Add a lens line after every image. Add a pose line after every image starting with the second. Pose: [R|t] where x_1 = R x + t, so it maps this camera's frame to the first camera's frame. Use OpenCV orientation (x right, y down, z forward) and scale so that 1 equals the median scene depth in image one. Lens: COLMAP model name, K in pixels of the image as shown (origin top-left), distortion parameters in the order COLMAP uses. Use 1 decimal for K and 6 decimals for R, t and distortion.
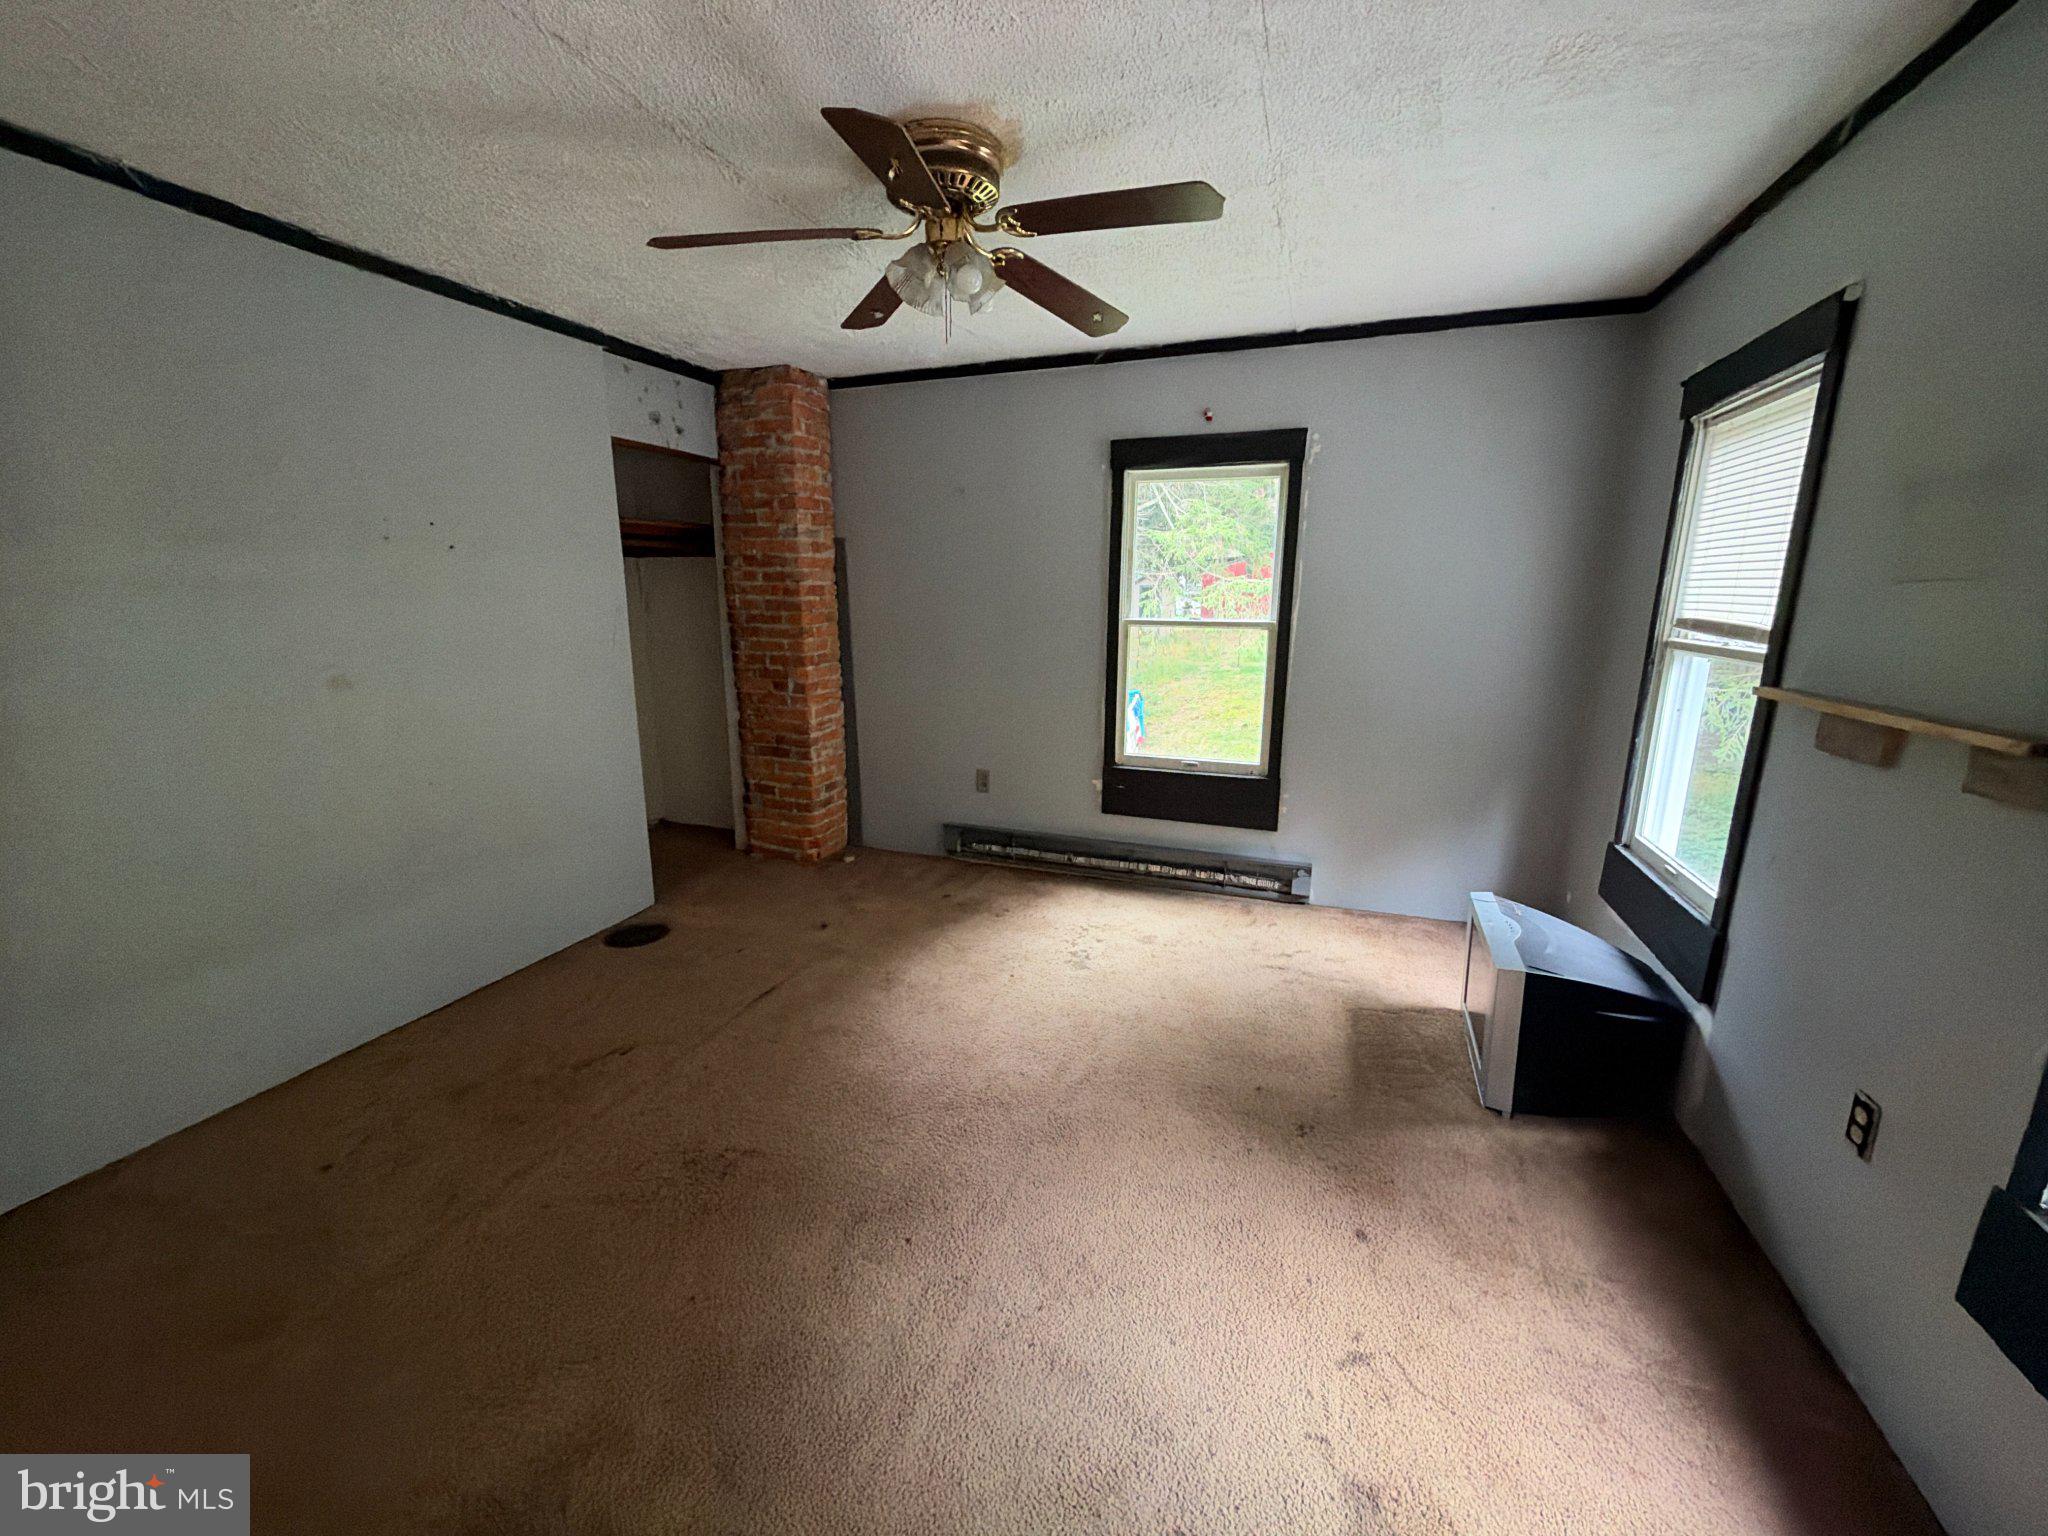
lens RADIAL K [[816.0, 0, 1020.6], [0, 816.0, 768.1], [0, 0, 1]] dist [-0.001478, 0.000027]
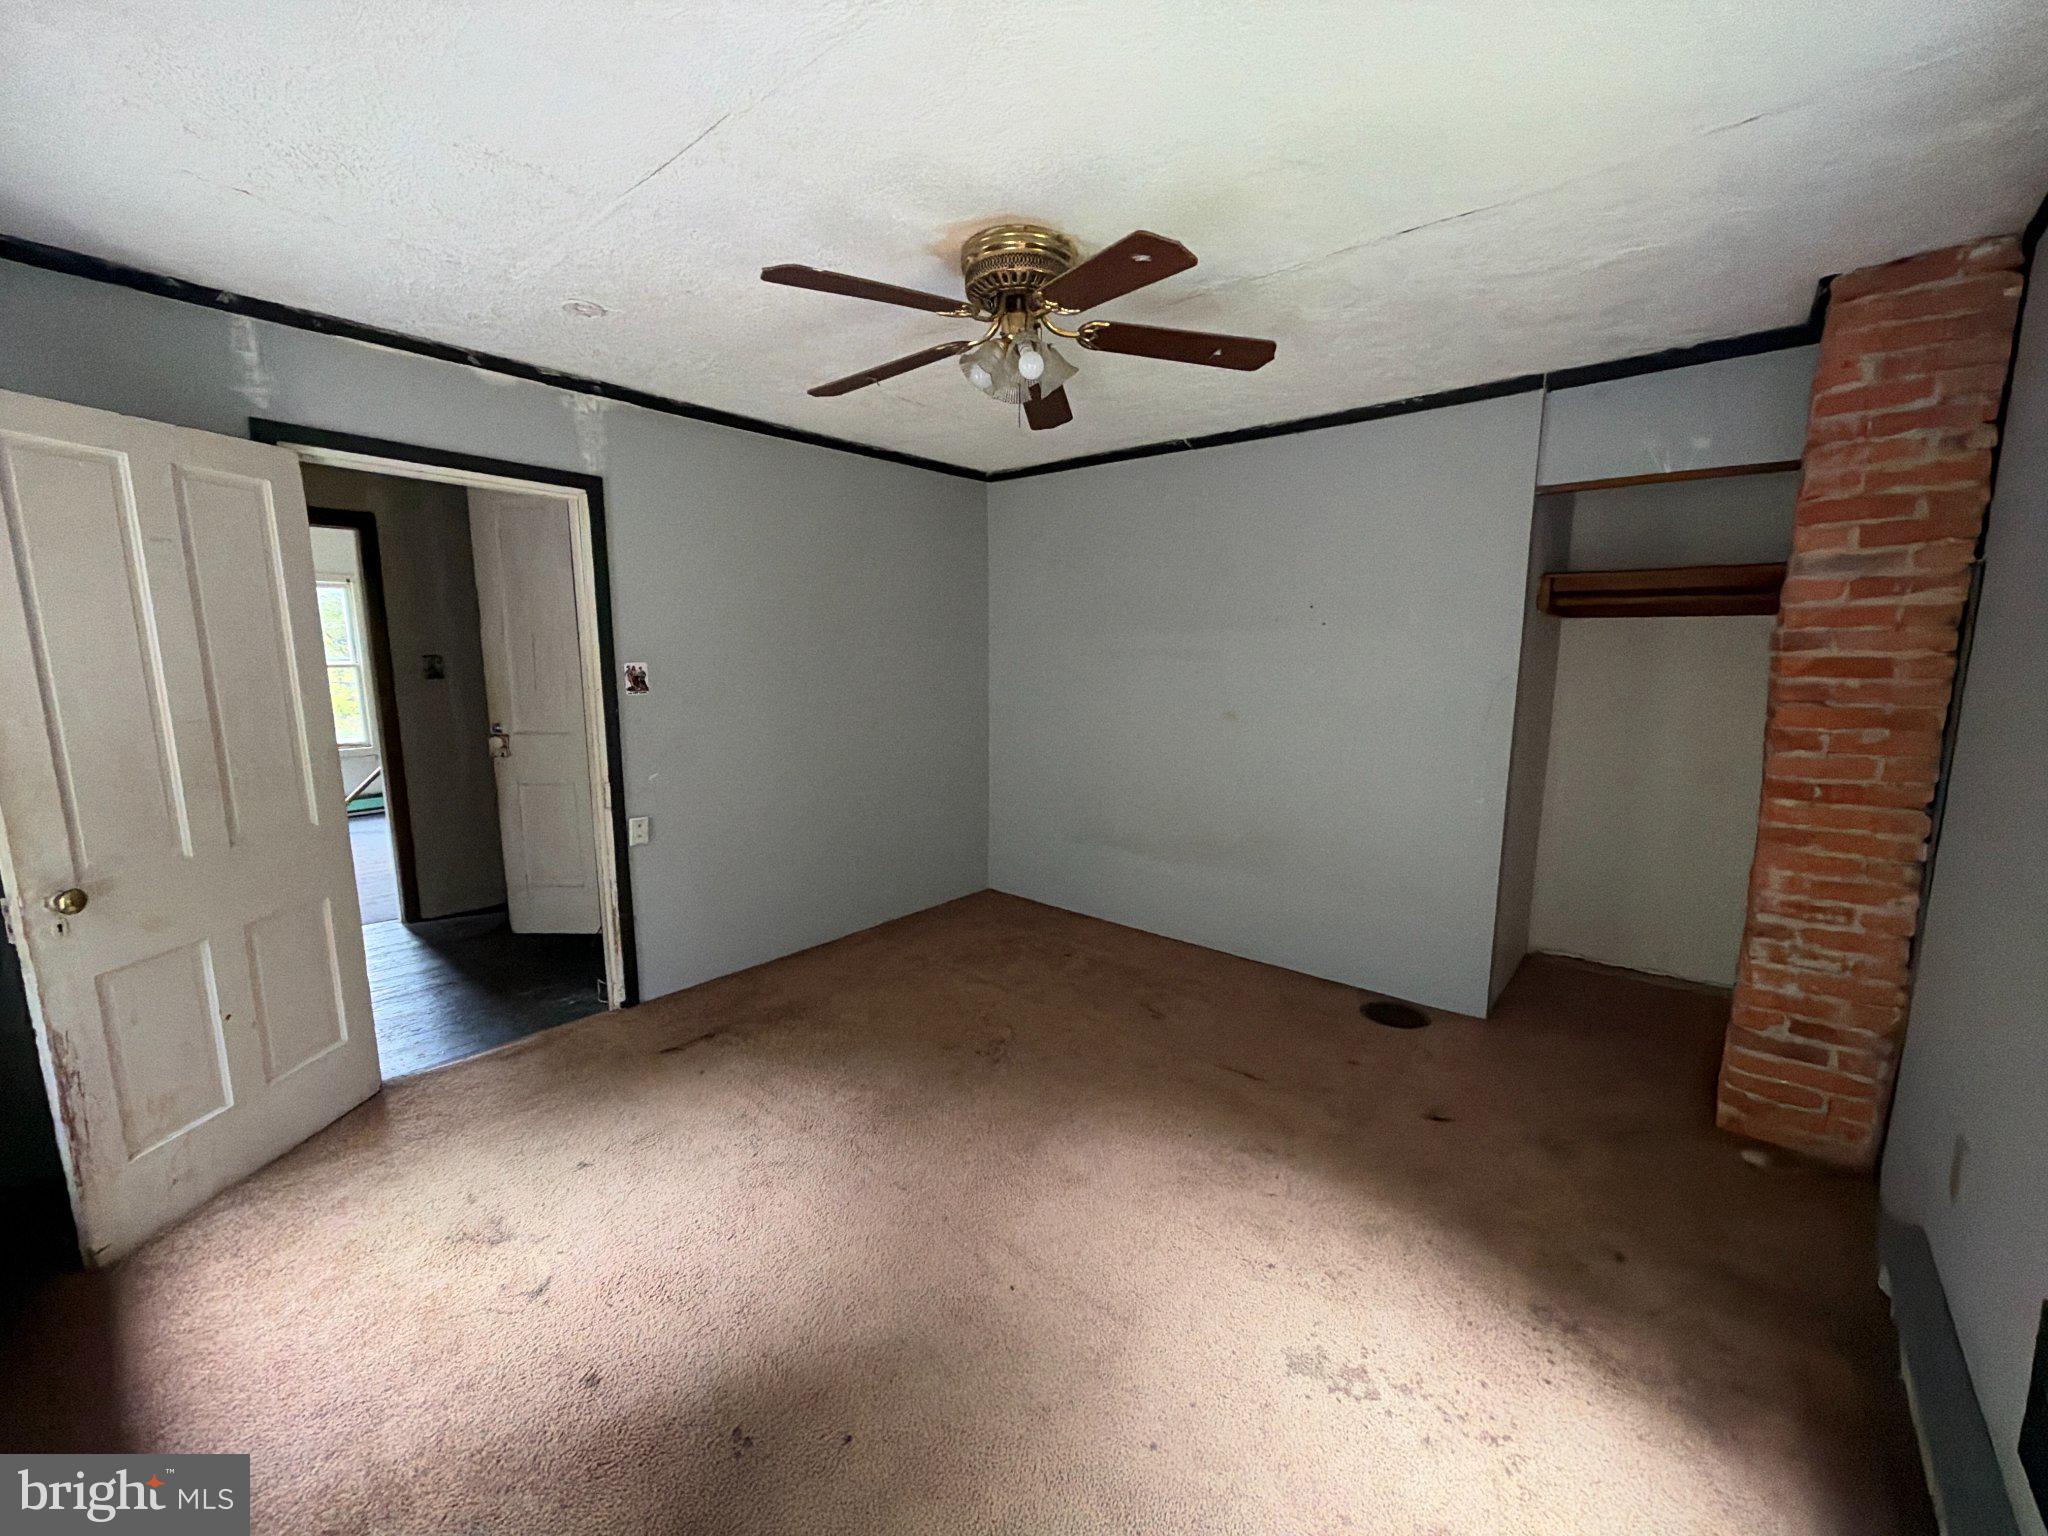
lens RADIAL K [[816.0, 0, 1020.6], [0, 816.0, 768.1], [0, 0, 1]] dist [-0.001478, 0.000027]
pose [[-0.348725, 0.143731, -0.926138, 0.467959], [-0.203294, 0.953044, 0.224454, -0.173996], [0.914911, 0.266551, -0.303131, 0.722806]]
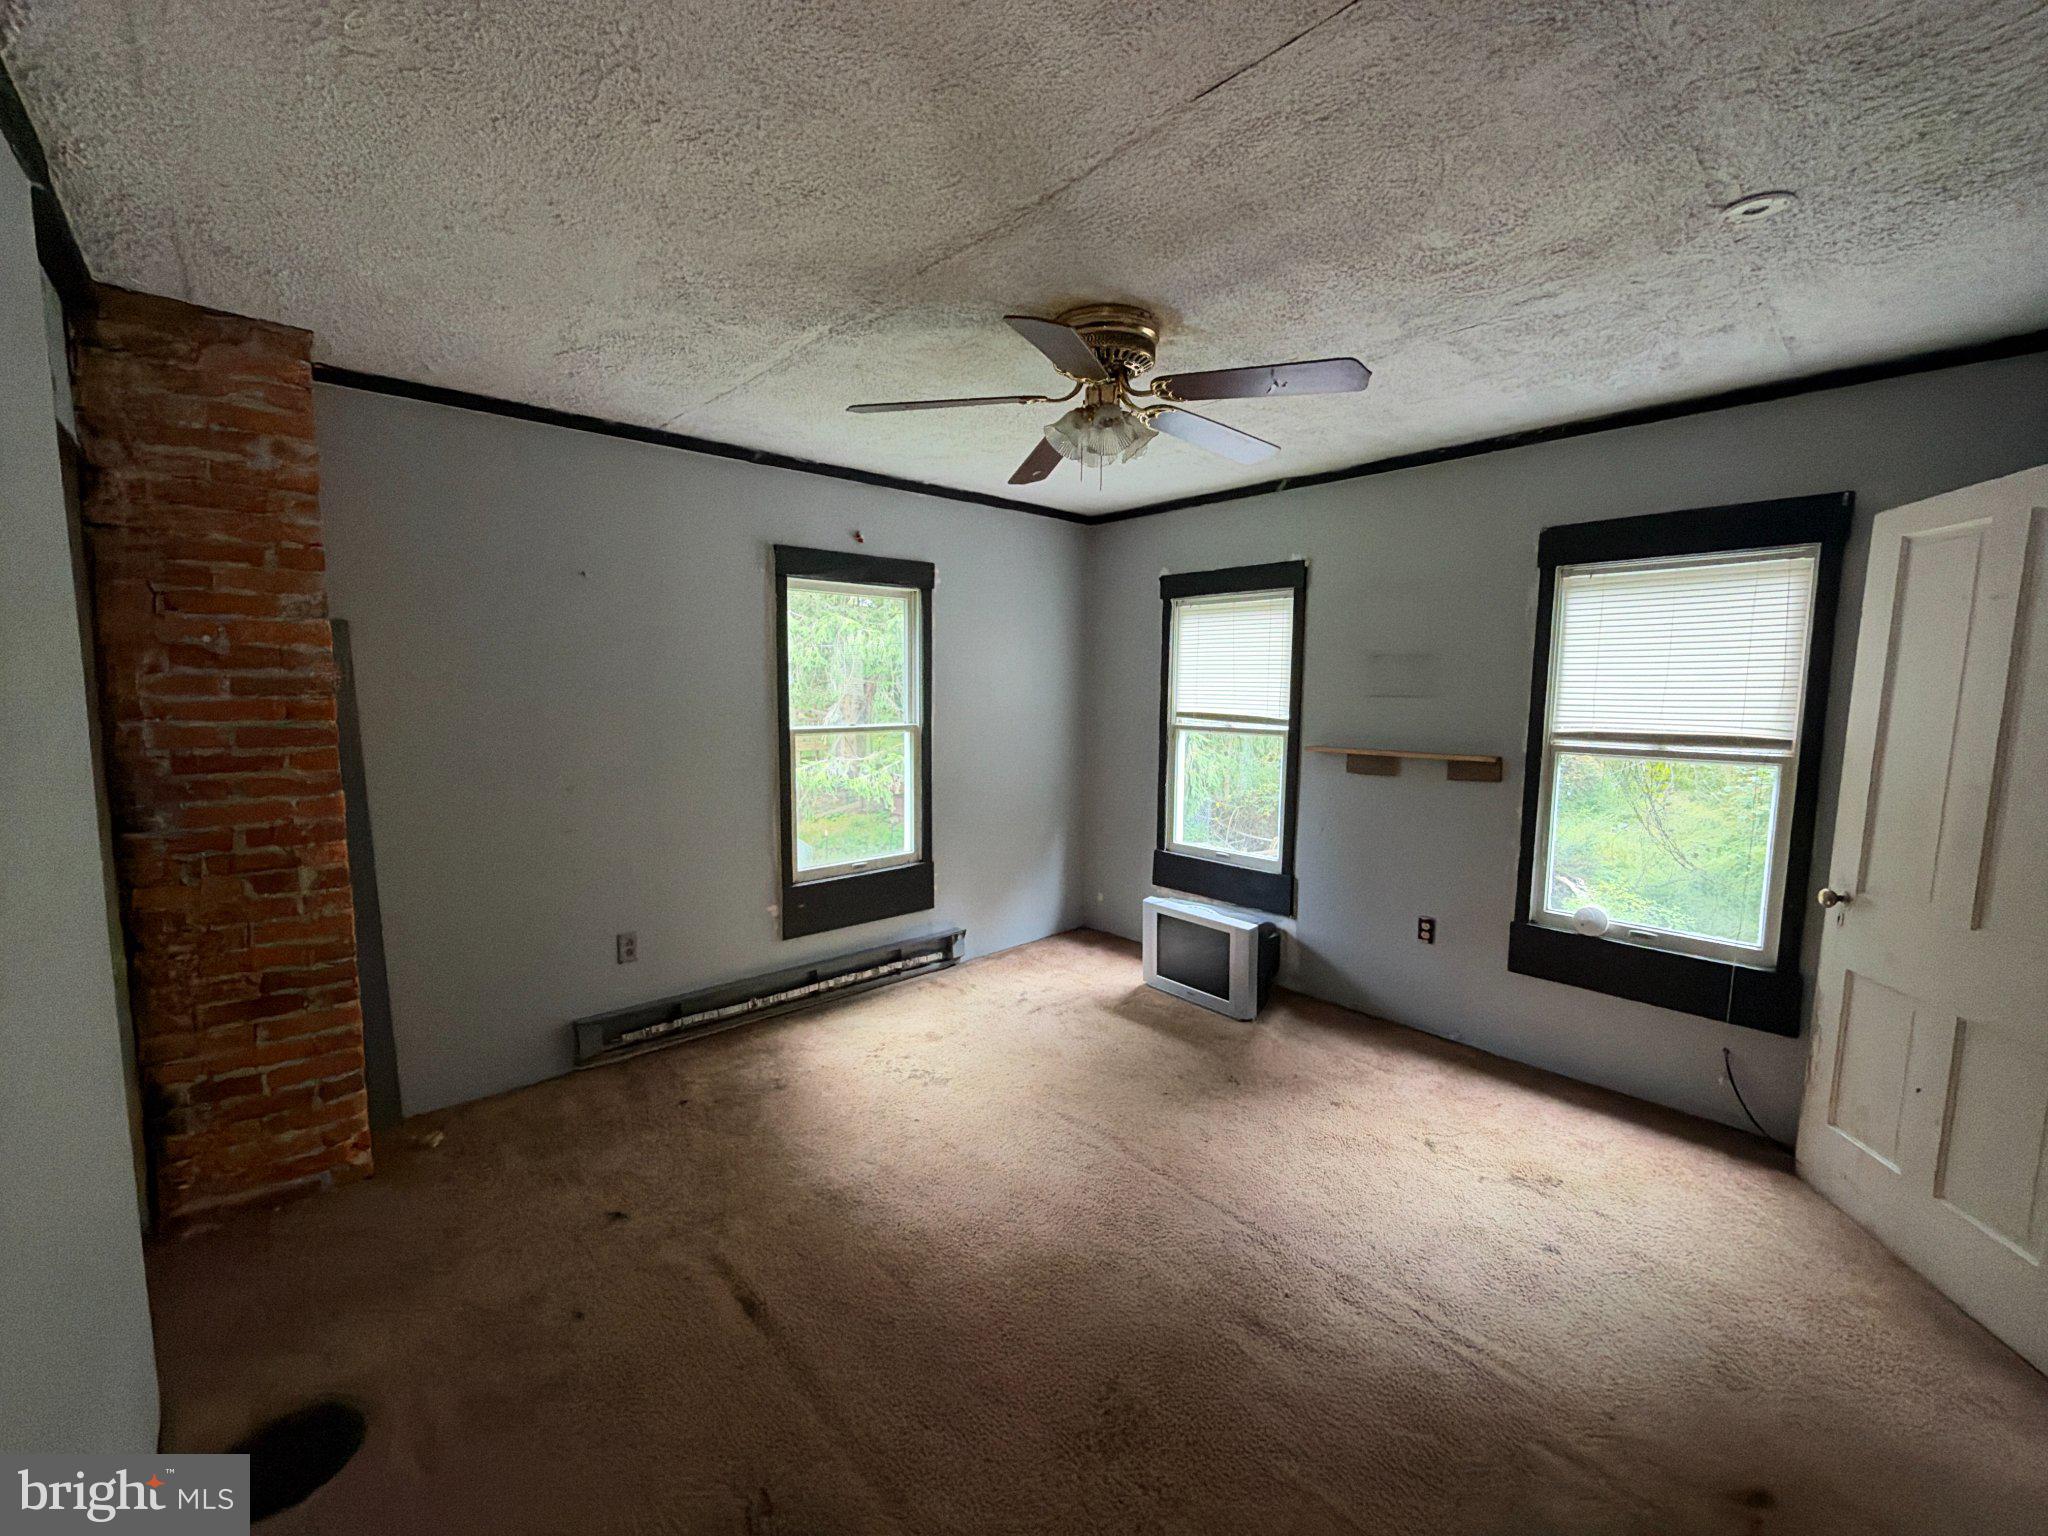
lens RADIAL K [[816.0, 0, 1020.6], [0, 816.0, 768.1], [0, 0, 1]] dist [-0.001478, 0.000027]
pose [[0.463540, -0.095429, 0.880922, -0.573673], [0.186198, 0.982476, 0.008453, -0.093887], [-0.866292, 0.160108, 0.473185, 0.321775]]
